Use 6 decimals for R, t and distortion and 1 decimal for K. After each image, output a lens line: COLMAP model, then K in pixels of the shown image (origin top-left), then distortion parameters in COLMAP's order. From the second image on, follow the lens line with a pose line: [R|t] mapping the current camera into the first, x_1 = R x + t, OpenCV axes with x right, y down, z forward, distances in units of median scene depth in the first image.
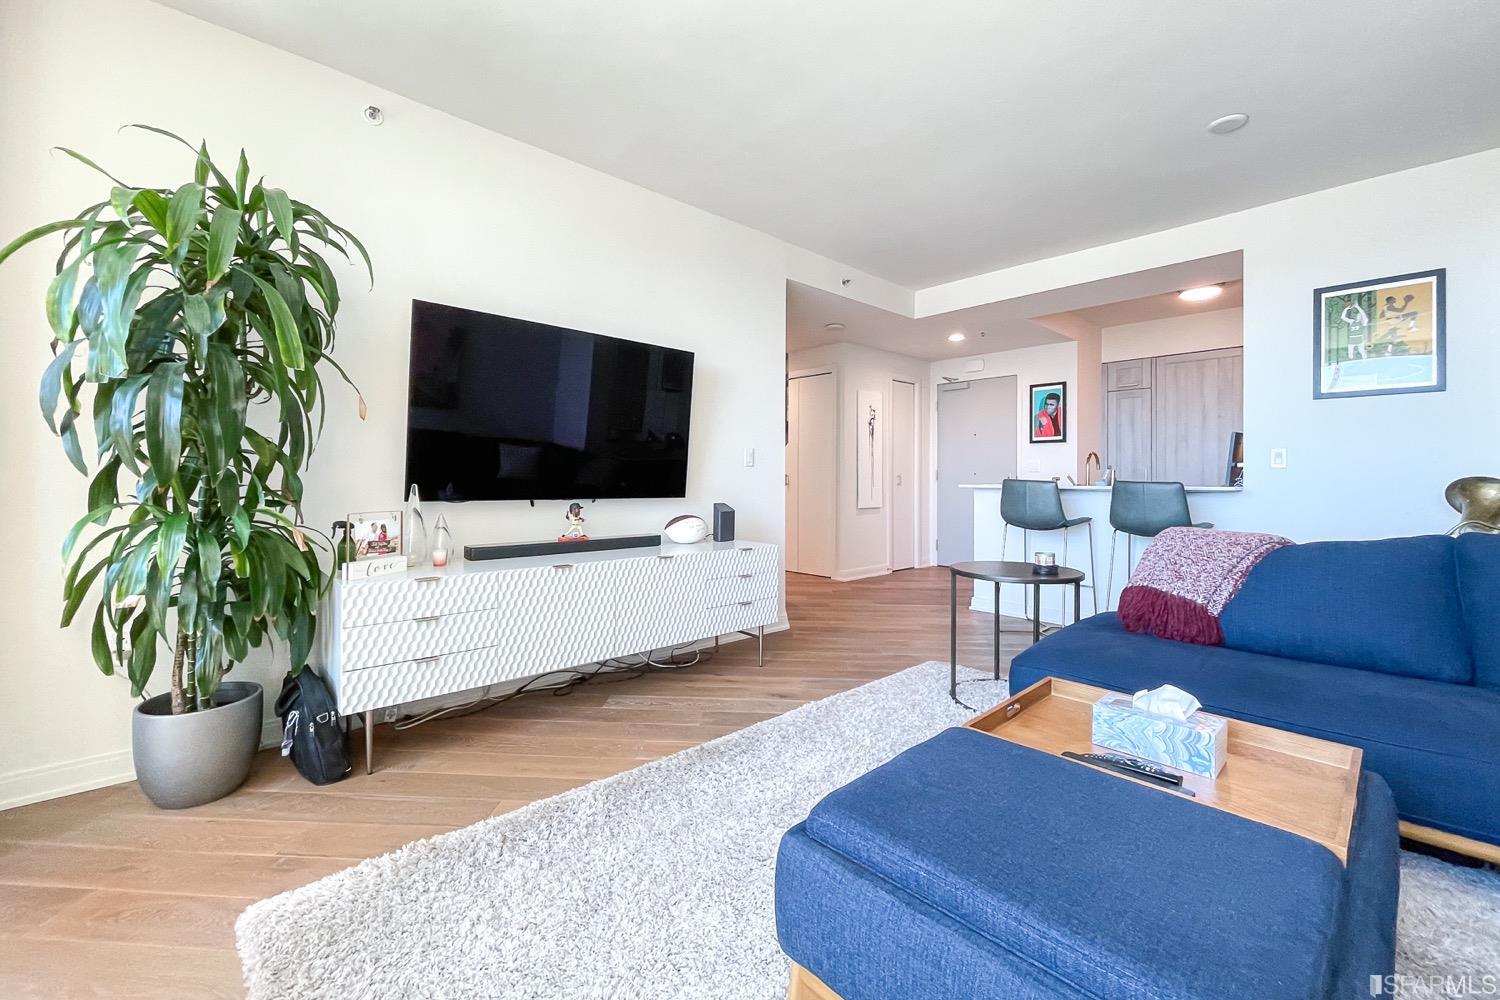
lens RADIAL K [[529.8, 0, 698.8], [0, 529.8, 479.2], [0, 0, 1]] dist [0.000694, -0.000005]
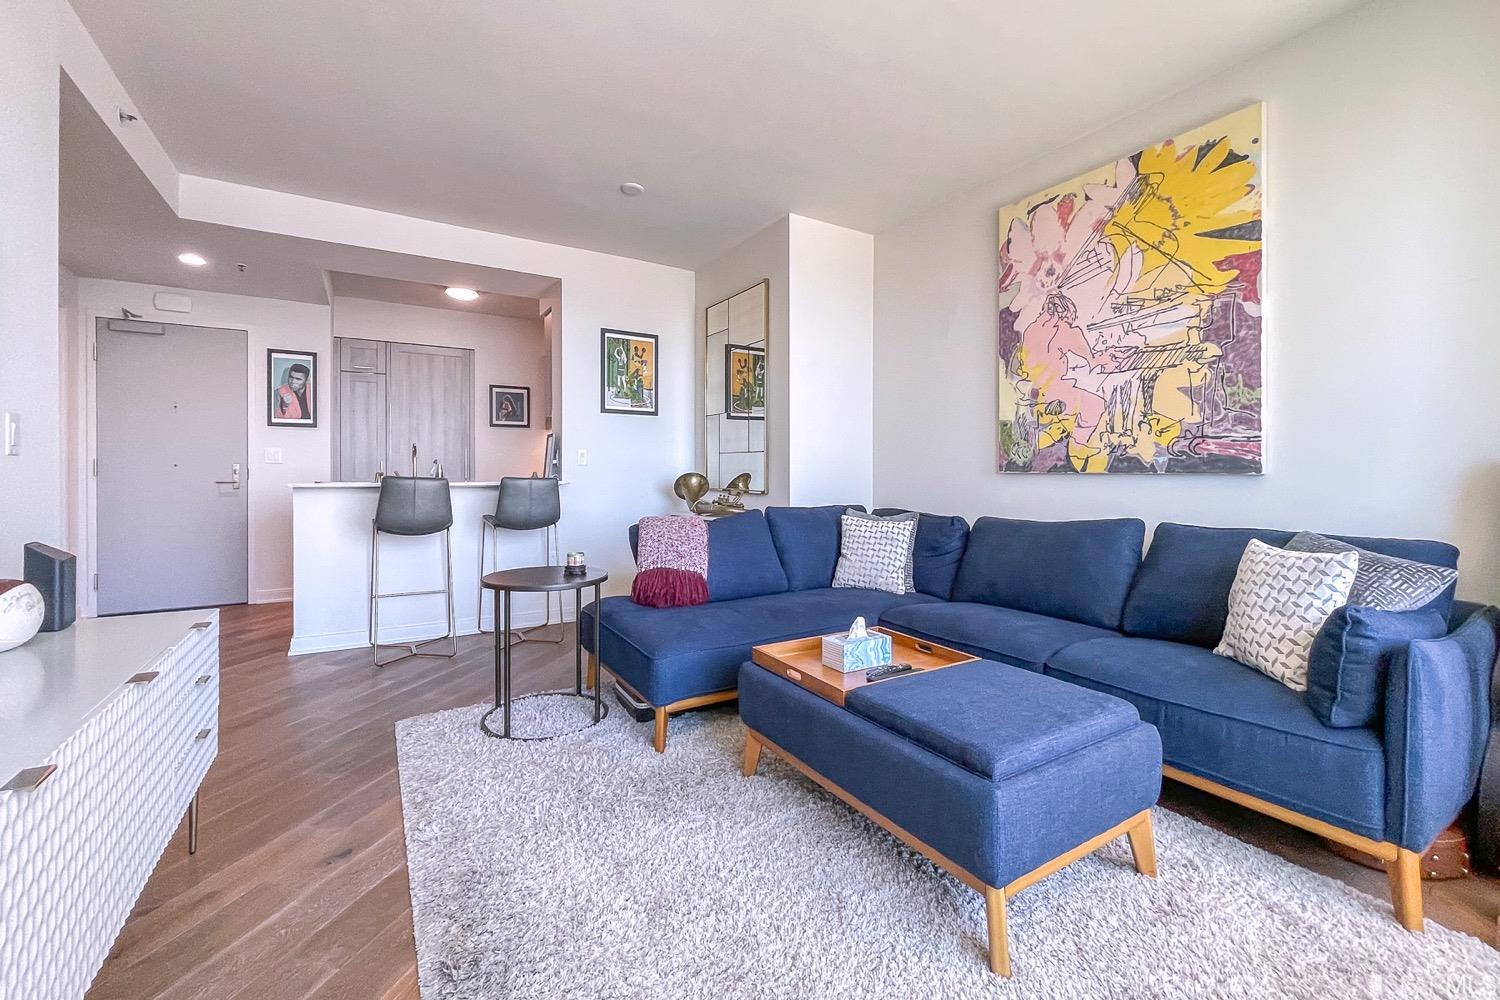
lens RADIAL K [[700.2, 0, 691.4], [0, 700.2, 476.1], [0, 0, 1]] dist [0.002311, 0.000030]
pose [[0.215932, -0.012208, 0.976332, -0.493655], [0.000782, 0.999924, 0.012330, -0.017803], [-0.976408, -0.001899, 0.215925, 0.436468]]
